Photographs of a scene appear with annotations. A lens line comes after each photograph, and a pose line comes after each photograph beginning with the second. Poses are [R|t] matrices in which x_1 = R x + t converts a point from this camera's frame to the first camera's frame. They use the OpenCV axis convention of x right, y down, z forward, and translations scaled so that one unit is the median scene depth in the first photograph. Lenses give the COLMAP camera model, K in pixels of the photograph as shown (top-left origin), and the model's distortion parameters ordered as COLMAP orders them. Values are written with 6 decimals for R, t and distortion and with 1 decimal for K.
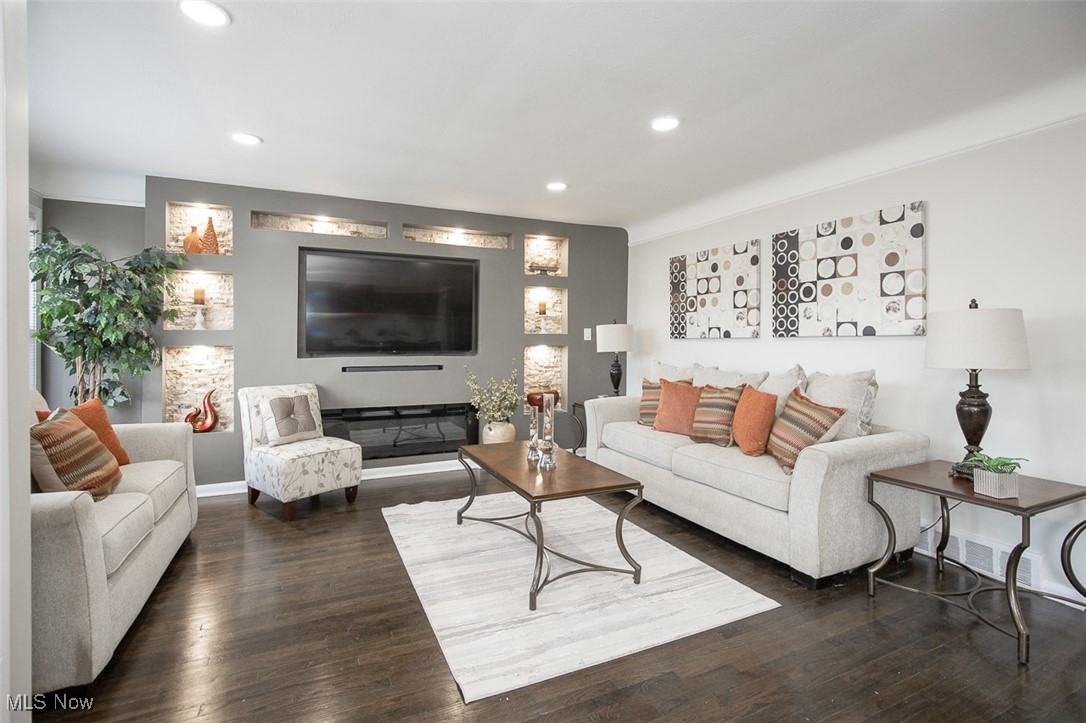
lens RADIAL K [[500.7, 0, 527.1], [0, 500.7, 363.6], [0, 0, 1]] dist [-0.003310, -0.000110]
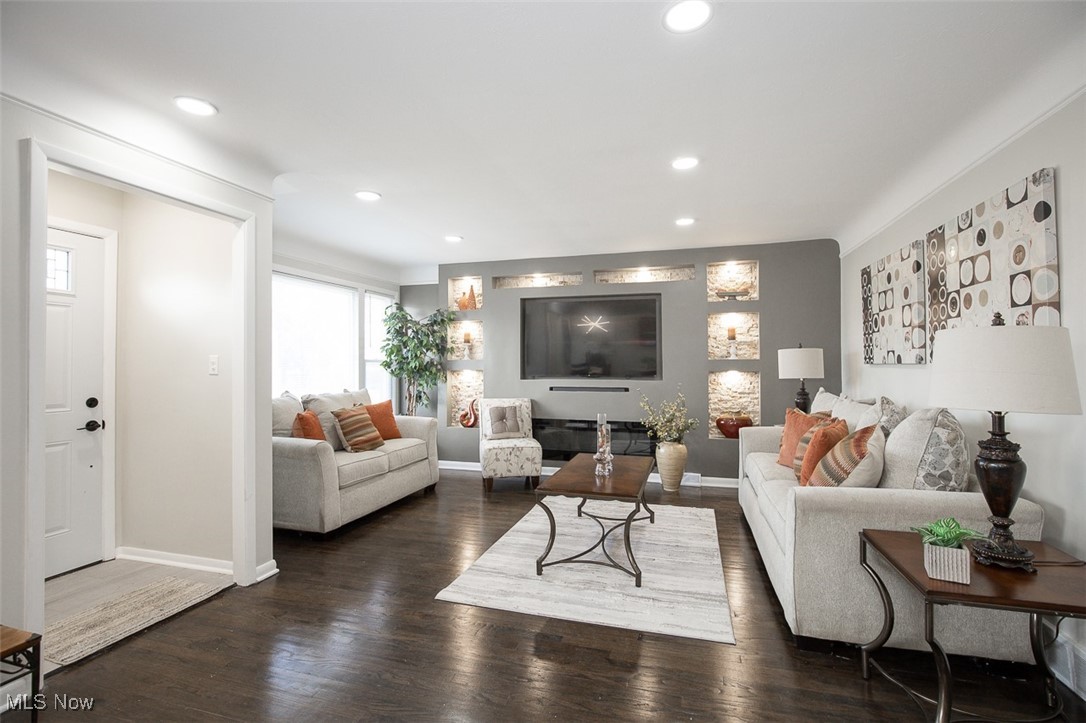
lens RADIAL K [[498.9, 0, 545.2], [0, 498.9, 381.7], [0, 0, 1]] dist [0.002021, 0.000729]
pose [[0.753015, 0.020510, -0.657684, 0.537461], [-0.027001, 0.999635, 0.000259, -0.007284], [0.657450, 0.017563, 0.753294, 0.014577]]
